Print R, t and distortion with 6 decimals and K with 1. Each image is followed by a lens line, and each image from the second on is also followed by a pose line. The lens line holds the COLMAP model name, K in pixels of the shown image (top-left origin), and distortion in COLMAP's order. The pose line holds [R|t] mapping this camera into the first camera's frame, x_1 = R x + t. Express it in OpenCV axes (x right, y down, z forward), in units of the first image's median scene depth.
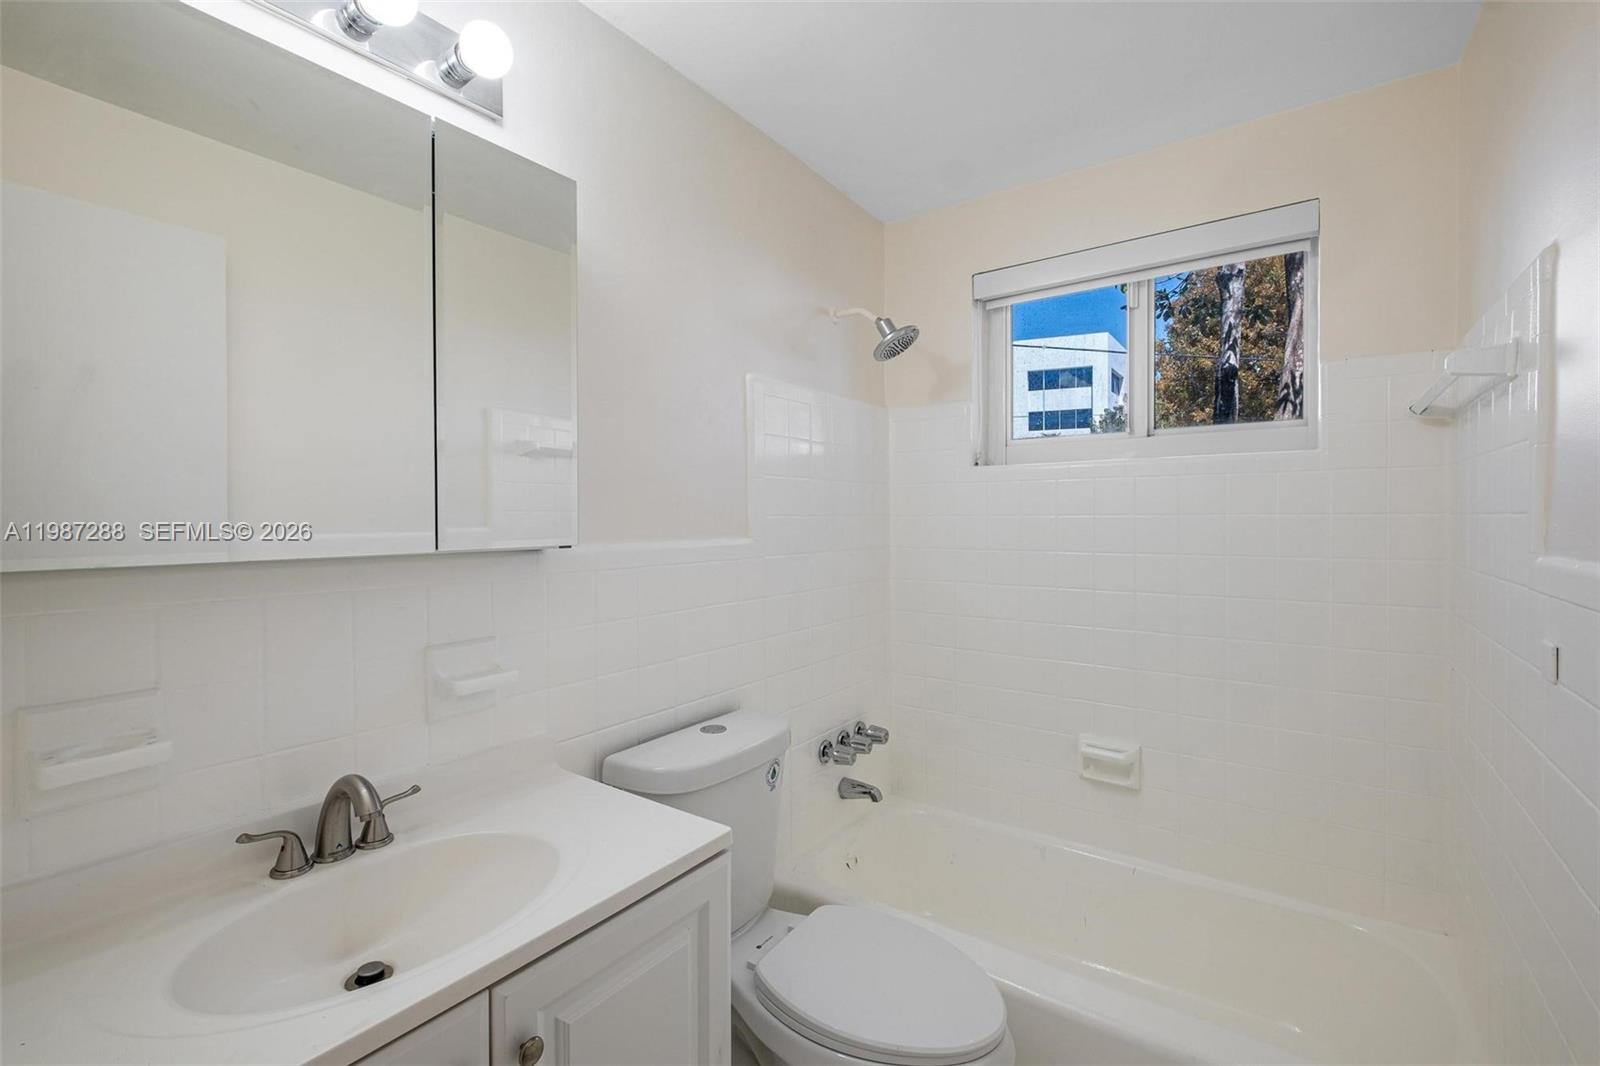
lens RADIAL K [[704.7, 0, 800.0], [0, 704.7, 533.0], [0, 0, 1]] dist [0.026077, -0.019191]
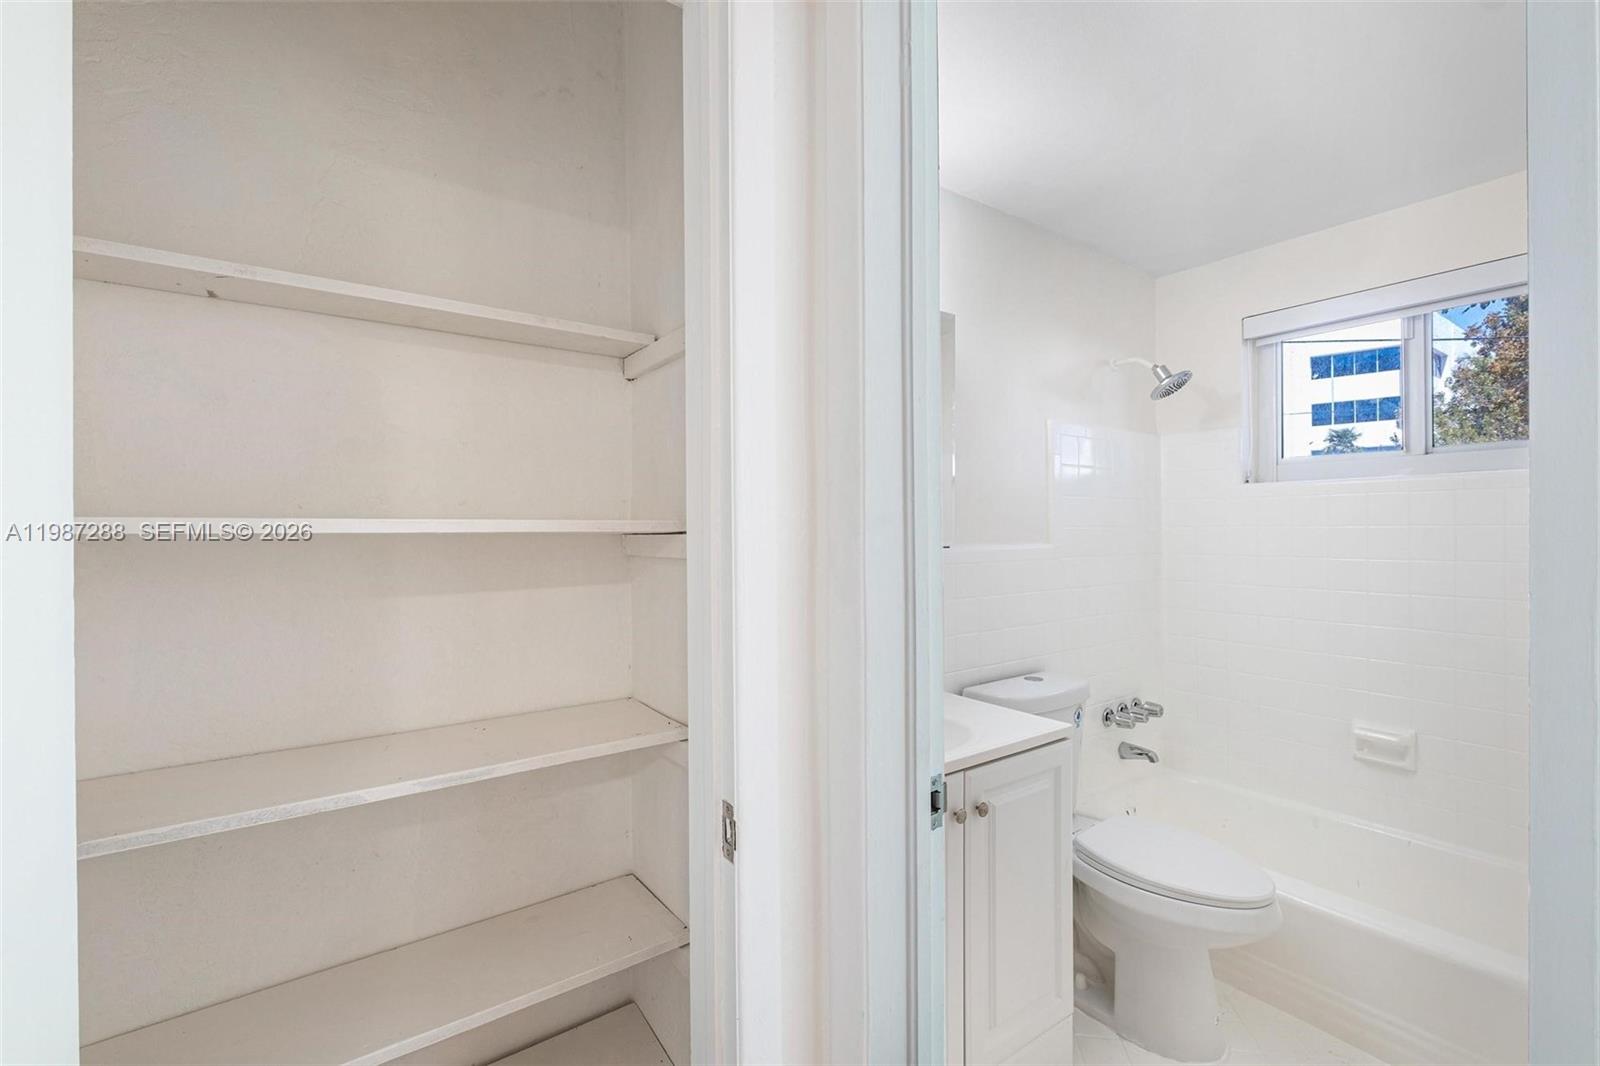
lens RADIAL K [[704.7, 0, 800.0], [0, 704.7, 533.0], [0, 0, 1]] dist [0.026077, -0.019191]
pose [[0.951652, 0.000607, -0.307177, -0.095491], [-0.005321, 0.999881, -0.014510, 0.007165], [0.307131, 0.015443, 0.951542, -0.350784]]
